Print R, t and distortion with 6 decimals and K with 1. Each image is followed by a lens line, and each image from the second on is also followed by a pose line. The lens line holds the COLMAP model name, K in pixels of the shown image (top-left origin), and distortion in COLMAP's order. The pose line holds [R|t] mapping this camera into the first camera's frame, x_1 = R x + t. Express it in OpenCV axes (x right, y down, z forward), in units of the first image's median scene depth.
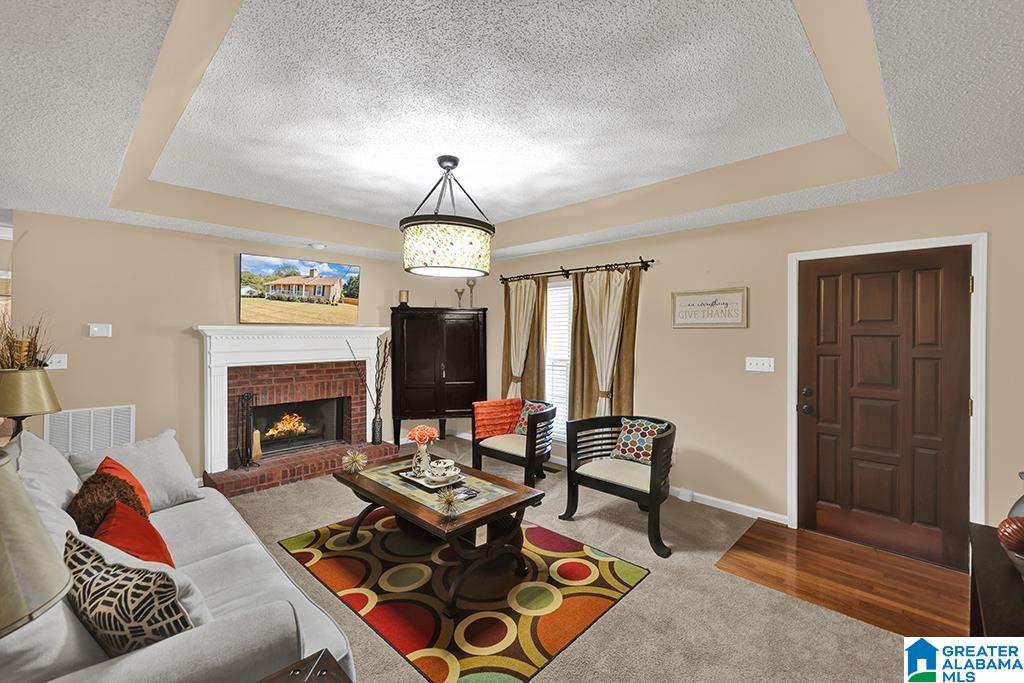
lens RADIAL K [[434.8, 0, 515.4], [0, 434.8, 336.1], [0, 0, 1]] dist [0.013391, 0.000157]
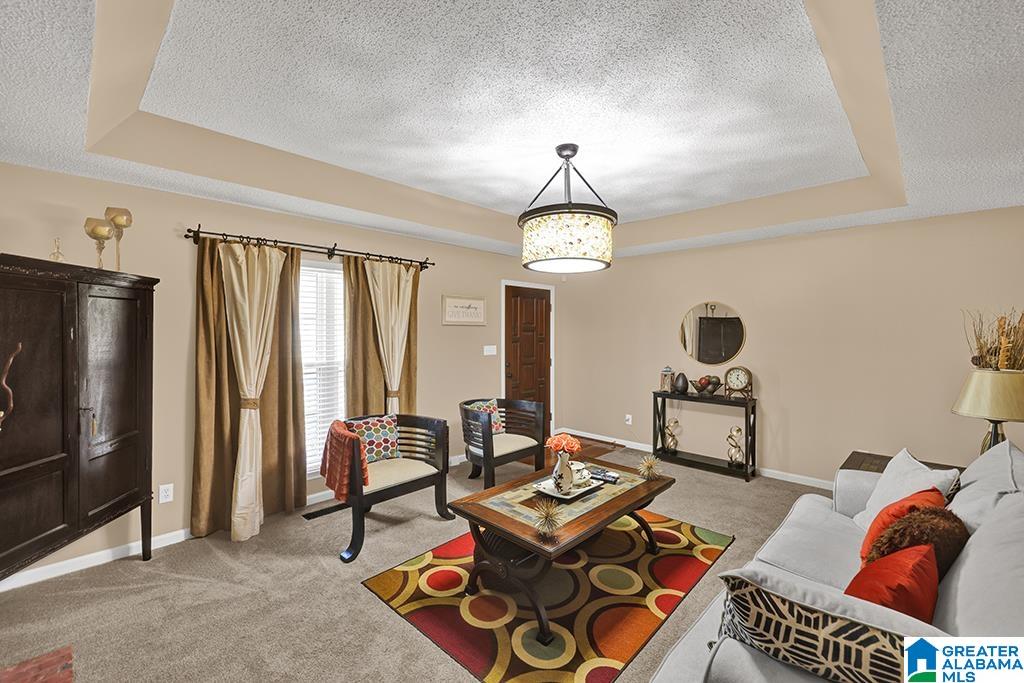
lens RADIAL K [[434.8, 0, 514.8], [0, 434.8, 335.6], [0, 0, 1]] dist [0.013391, 0.000157]
pose [[-0.012706, -0.015340, 0.999802, -1.087307], [0.004563, 0.999871, 0.015399, -0.009349], [-0.999909, 0.004758, -0.012634, 1.102111]]
